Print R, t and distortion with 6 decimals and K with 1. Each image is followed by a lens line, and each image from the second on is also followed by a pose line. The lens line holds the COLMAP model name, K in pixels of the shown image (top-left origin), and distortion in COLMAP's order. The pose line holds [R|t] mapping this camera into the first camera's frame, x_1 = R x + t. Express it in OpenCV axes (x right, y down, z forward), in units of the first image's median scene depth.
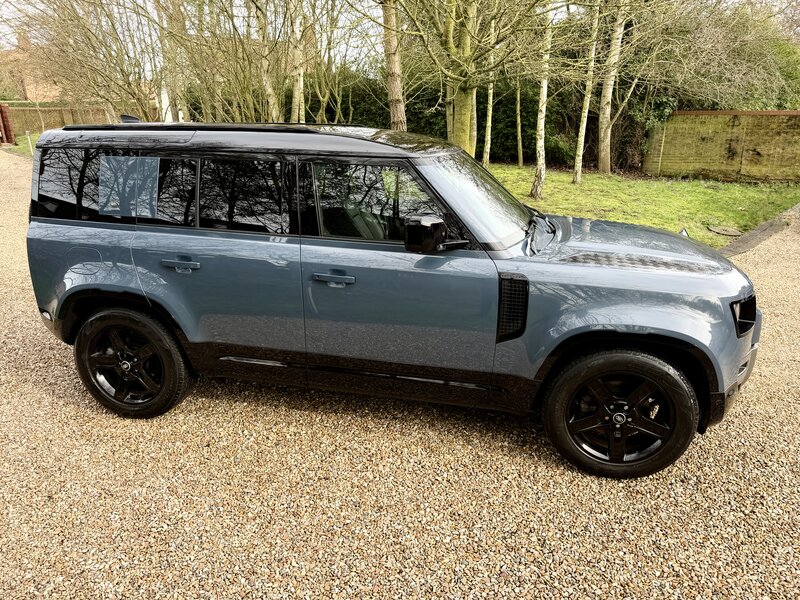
lens RADIAL K [[563.6, 0, 398.7], [0, 563.6, 298.7], [0, 0, 1]] dist [0.045611, -0.056934]
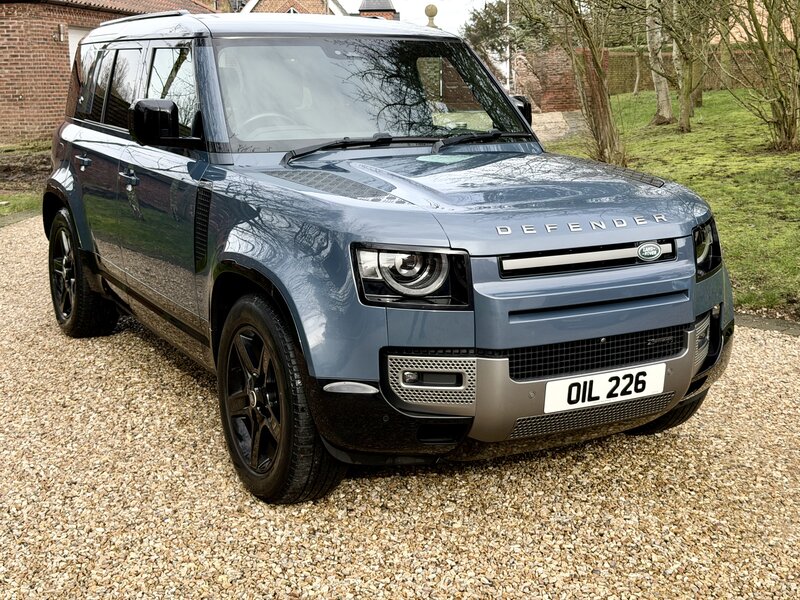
lens RADIAL K [[1107.0, 0, 403.5], [0, 1107.0, 299.6], [0, 0, 1]] dist [0.108723, 0.000000]
pose [[0.661638, 0.145230, -0.735624, 1.357897], [-0.218700, 0.975784, -0.004060, 0.053537], [0.717220, 0.163567, 0.677378, 0.194755]]
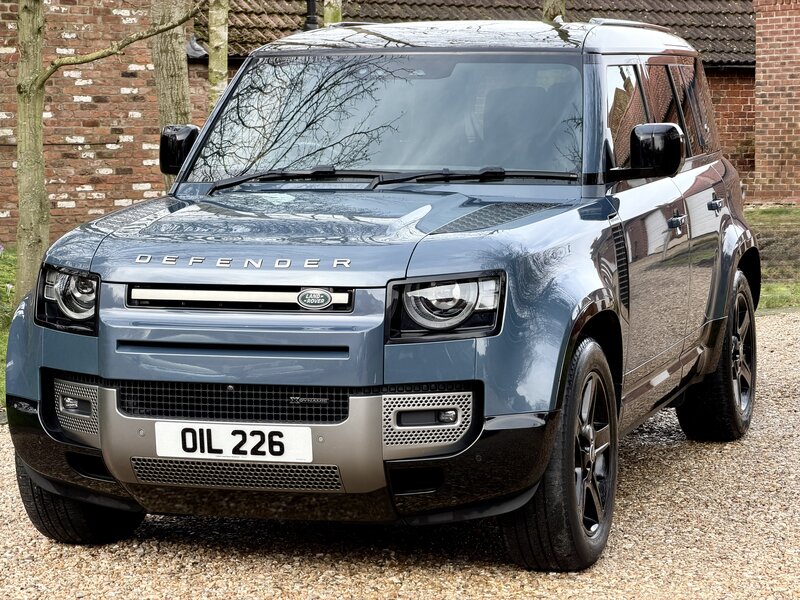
lens RADIAL K [[2358.9, 0, 398.8], [0, 2358.9, 301.0], [0, 0, 1]] dist [0.178775, 0.000000]
pose [[-0.084380, 0.085990, -0.992716, 2.828219], [-0.290595, 0.950837, 0.107063, -0.314451], [0.953118, 0.297513, -0.055243, 1.371376]]
